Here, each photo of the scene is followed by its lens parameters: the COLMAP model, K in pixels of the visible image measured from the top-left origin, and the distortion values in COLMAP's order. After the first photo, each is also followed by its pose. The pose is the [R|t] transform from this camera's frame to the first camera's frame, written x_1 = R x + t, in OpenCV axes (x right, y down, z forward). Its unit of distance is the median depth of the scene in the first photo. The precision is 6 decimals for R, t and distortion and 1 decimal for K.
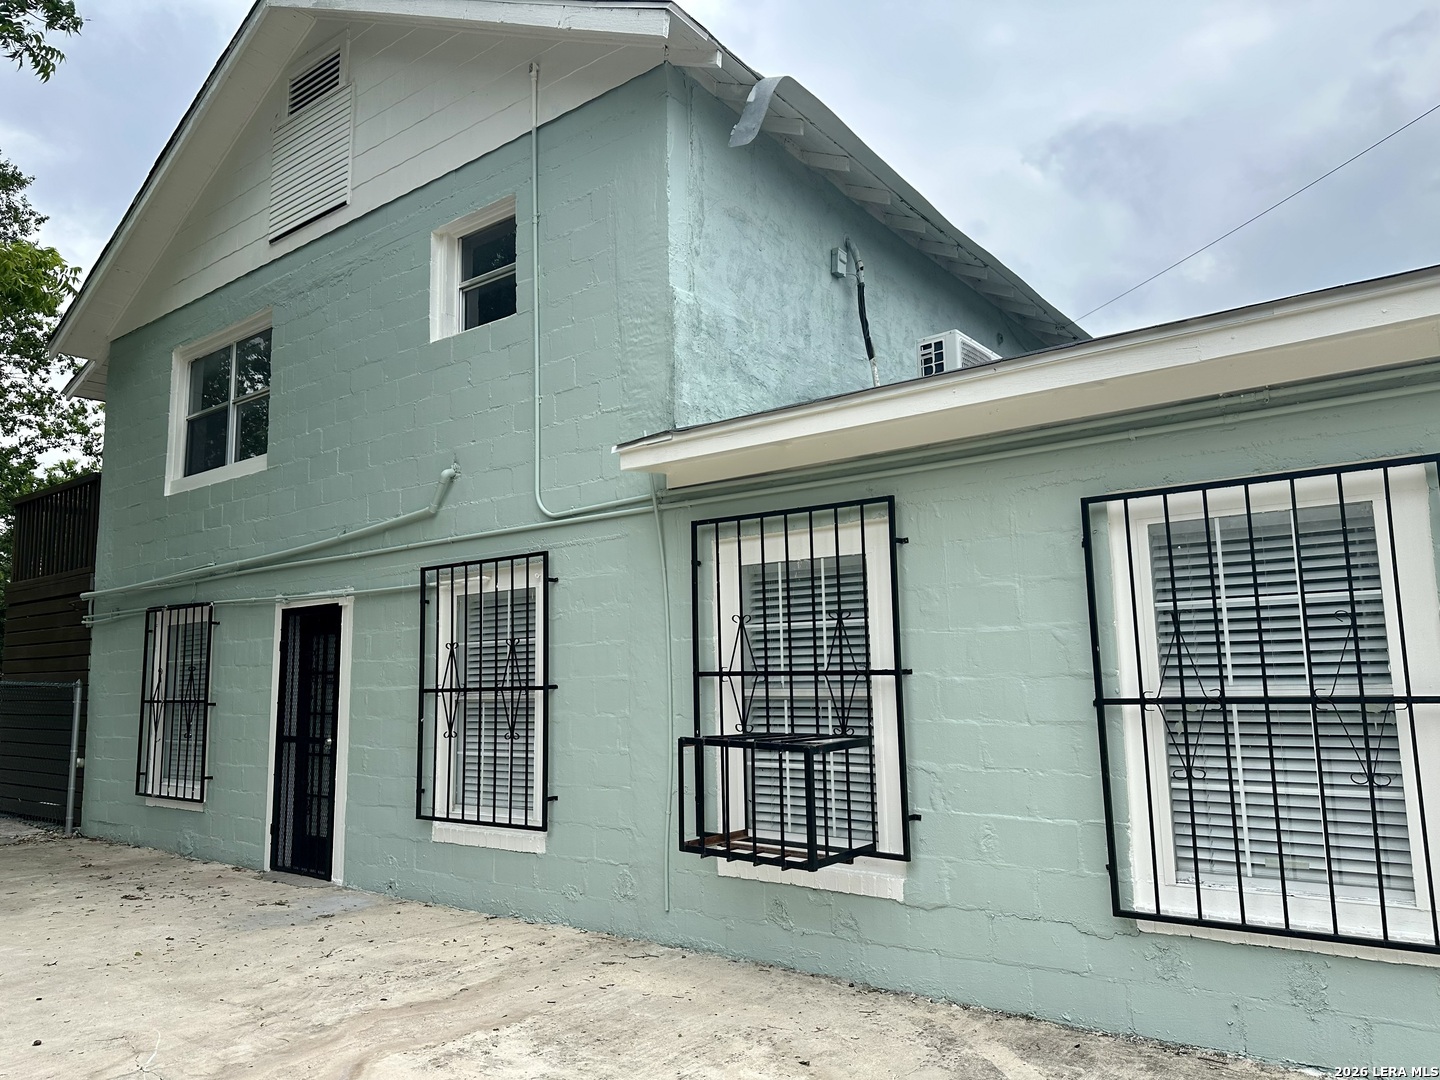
lens RADIAL K [[1022.8, 0, 712.5], [0, 1022.8, 548.8], [0, 0, 1]] dist [0.103186, -0.148492]
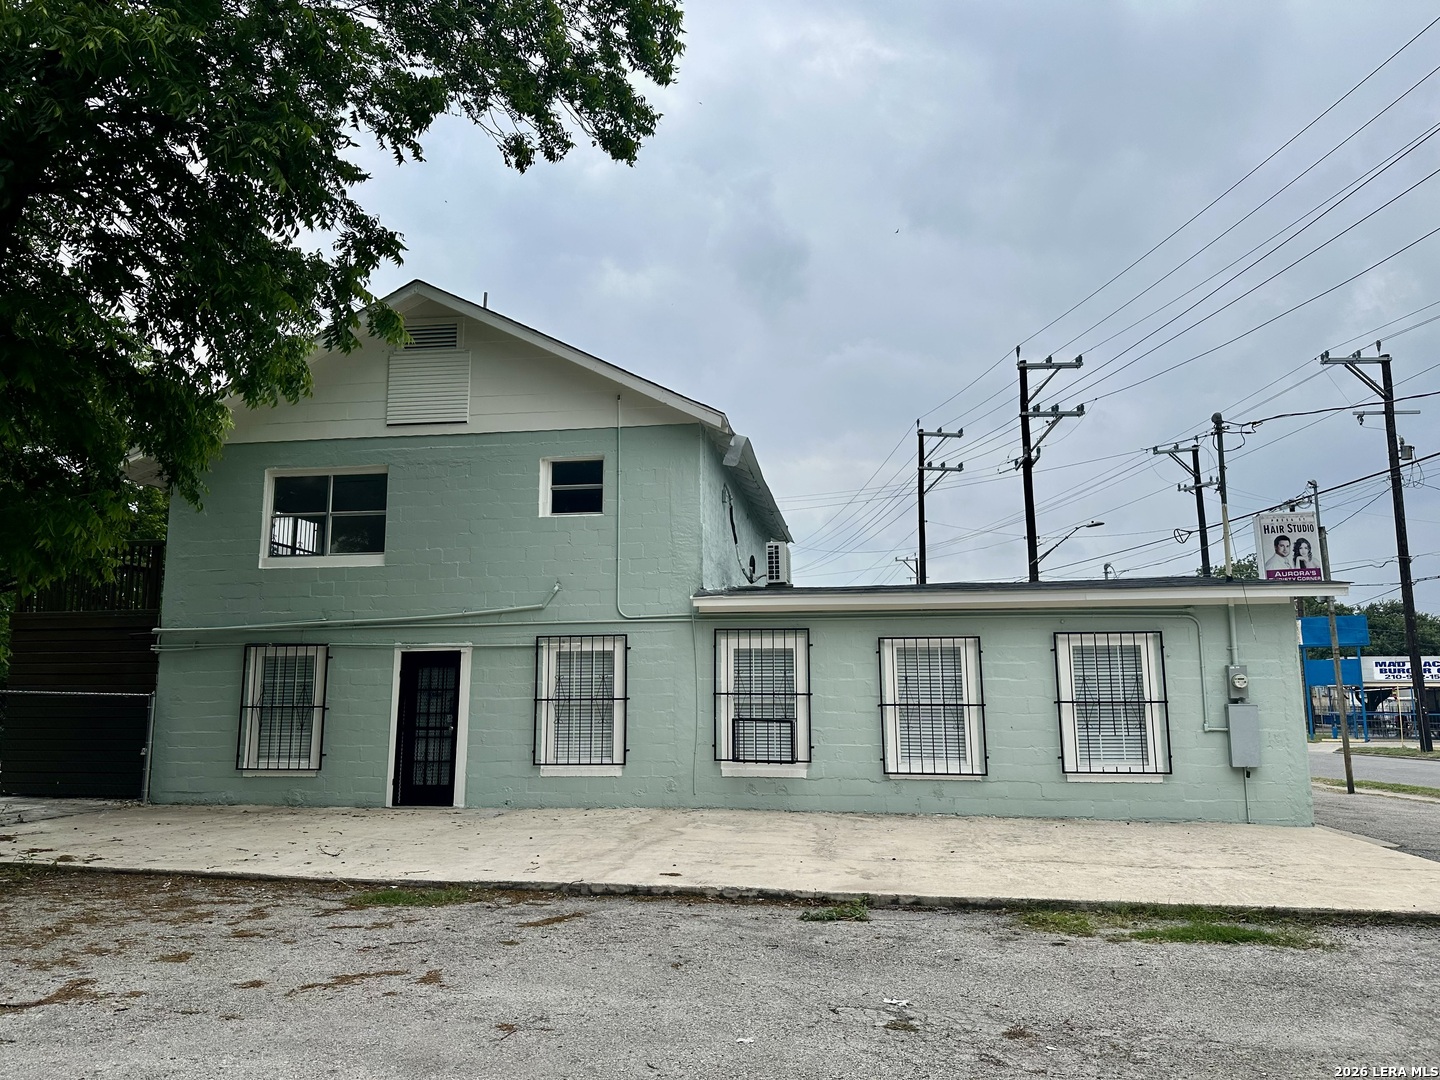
lens RADIAL K [[986.8, 0, 724.7], [0, 986.8, 551.1], [0, 0, 1]] dist [0.147311, -0.246382]
pose [[0.869924, 0.084231, 0.485939, -0.869277], [-0.073946, 0.996446, -0.040343, -0.088812], [-0.487611, -0.000837, 0.873061, -0.775872]]
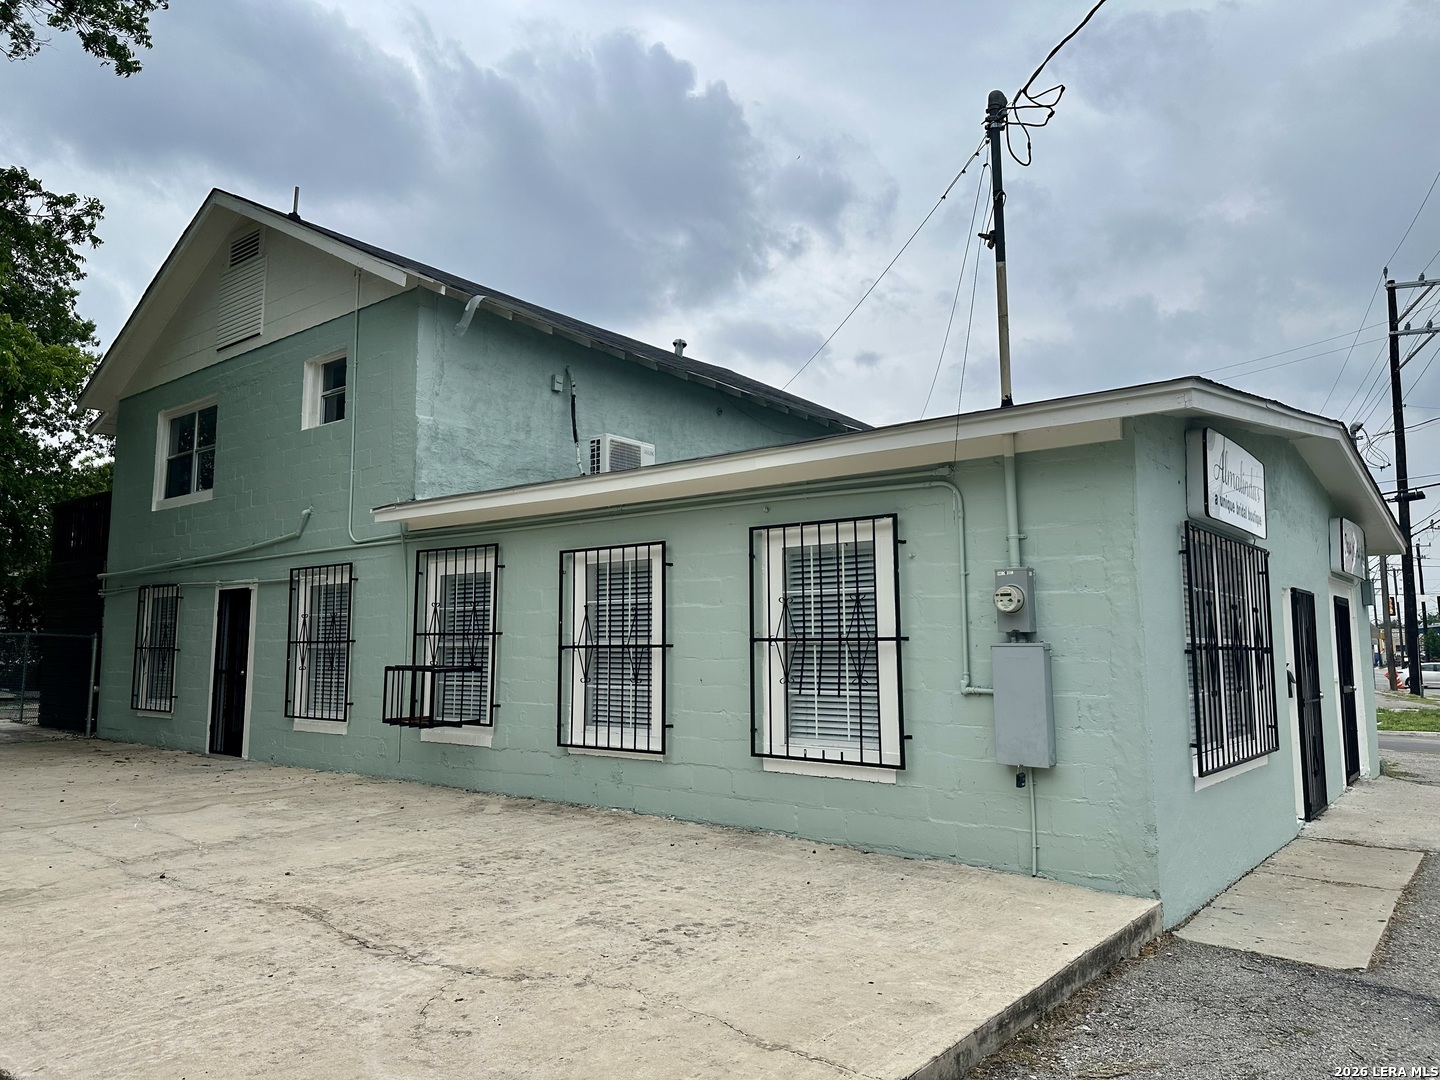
lens RADIAL K [[1002.7, 0, 727.9], [0, 1002.7, 534.2], [0, 0, 1]] dist [0.098805, -0.137324]
pose [[0.999827, 0.013446, -0.012817, 0.429561], [-0.013224, 0.999764, 0.017229, -0.072349], [0.013046, -0.017057, 0.999769, -0.610727]]
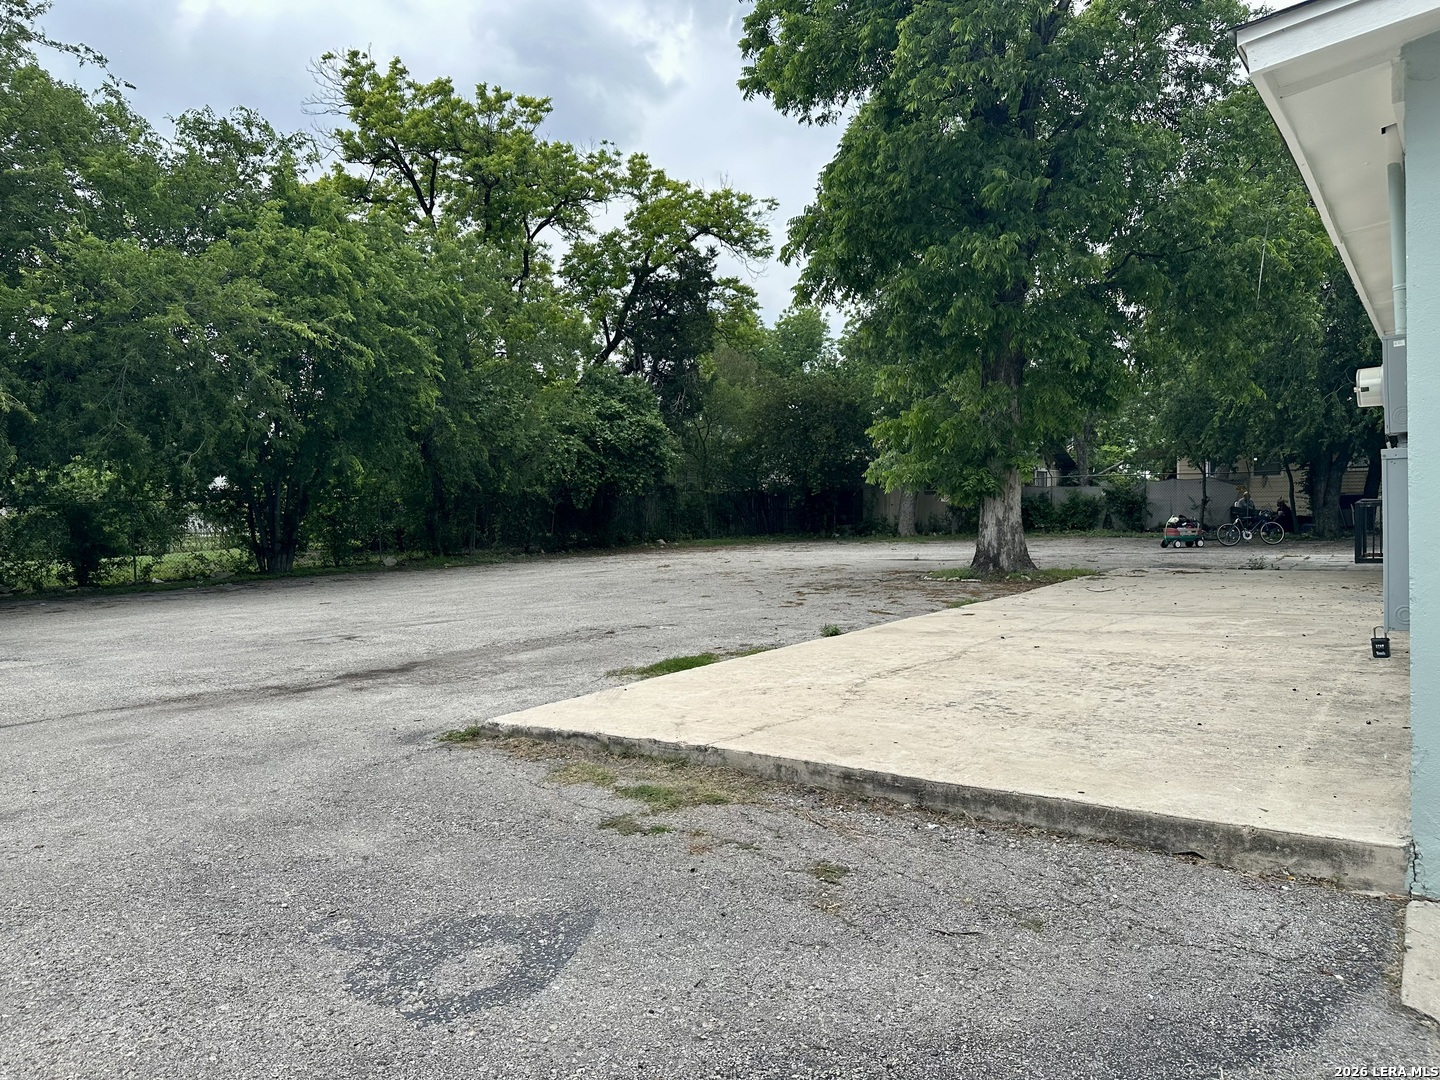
lens RADIAL K [[1002.7, 0, 727.9], [0, 1002.7, 534.2], [0, 0, 1]] dist [0.098805, -0.137324]
pose [[0.045033, 0.038438, -0.998246, 1.199760], [0.153357, 0.987149, 0.044929, -0.008014], [0.987144, -0.155111, 0.038560, -0.168282]]
